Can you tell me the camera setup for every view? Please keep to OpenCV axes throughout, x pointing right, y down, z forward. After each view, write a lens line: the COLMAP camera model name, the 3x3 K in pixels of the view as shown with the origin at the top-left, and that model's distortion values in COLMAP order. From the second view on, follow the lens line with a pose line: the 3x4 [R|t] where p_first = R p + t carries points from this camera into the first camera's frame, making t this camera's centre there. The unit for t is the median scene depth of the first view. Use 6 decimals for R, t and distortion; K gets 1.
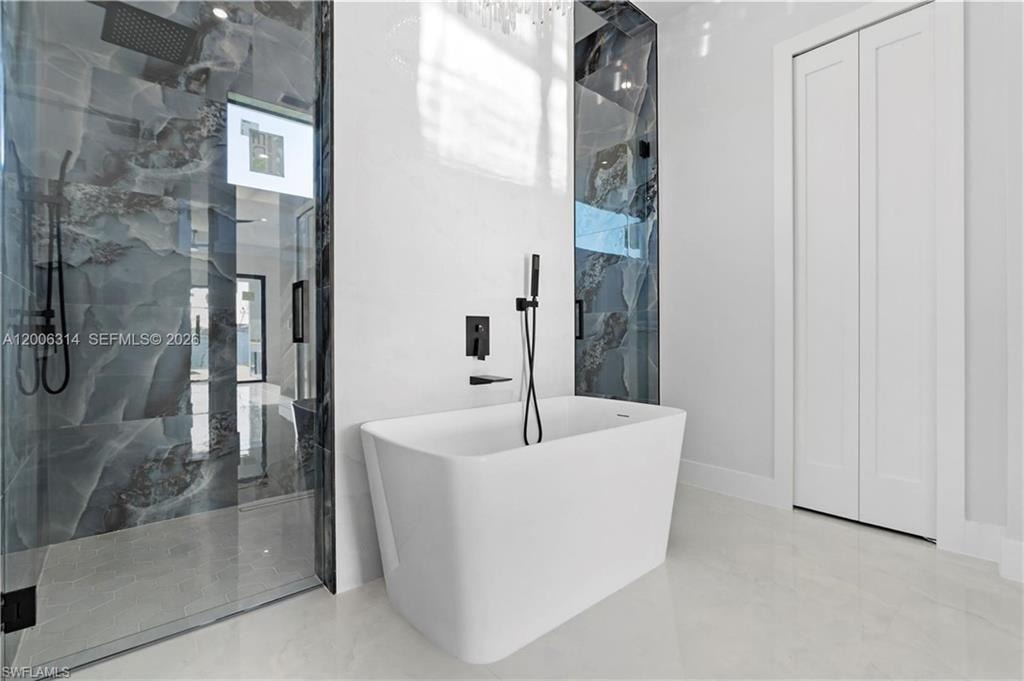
lens RADIAL K [[469.2, 0, 513.6], [0, 469.2, 336.9], [0, 0, 1]] dist [0.002661, 0.002075]
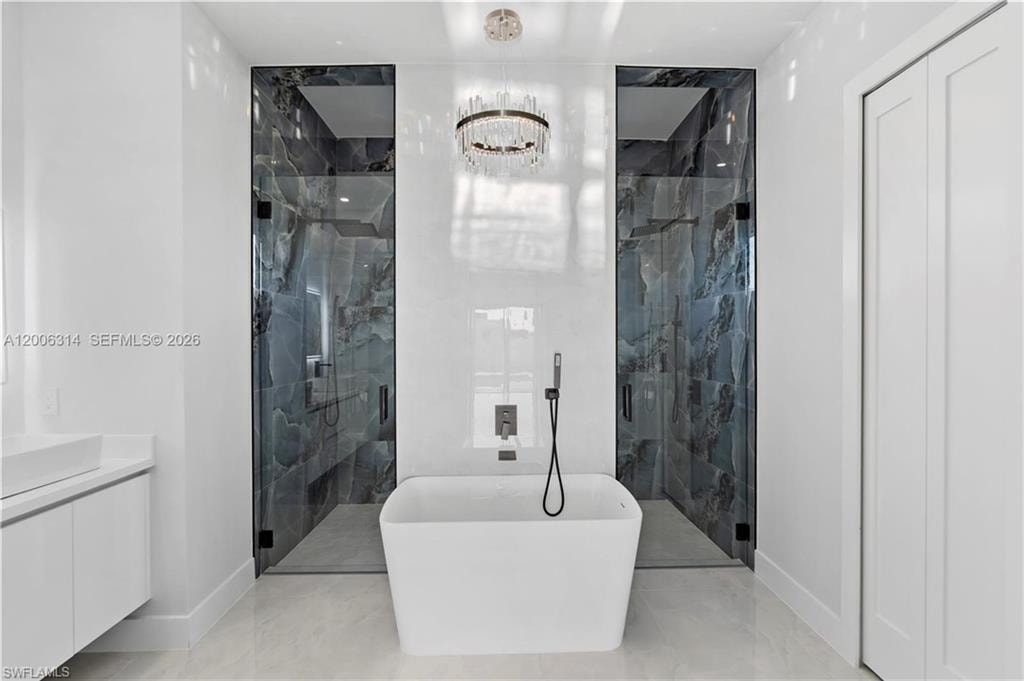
lens RADIAL K [[469.2, 0, 530.8], [0, 469.2, 346.8], [0, 0, 1]] dist [0.002661, 0.002075]
pose [[0.775875, 0.019870, -0.630573, 0.584433], [-0.000385, 0.999519, 0.031022, -0.180413], [0.630886, -0.023827, 0.775510, 0.035245]]
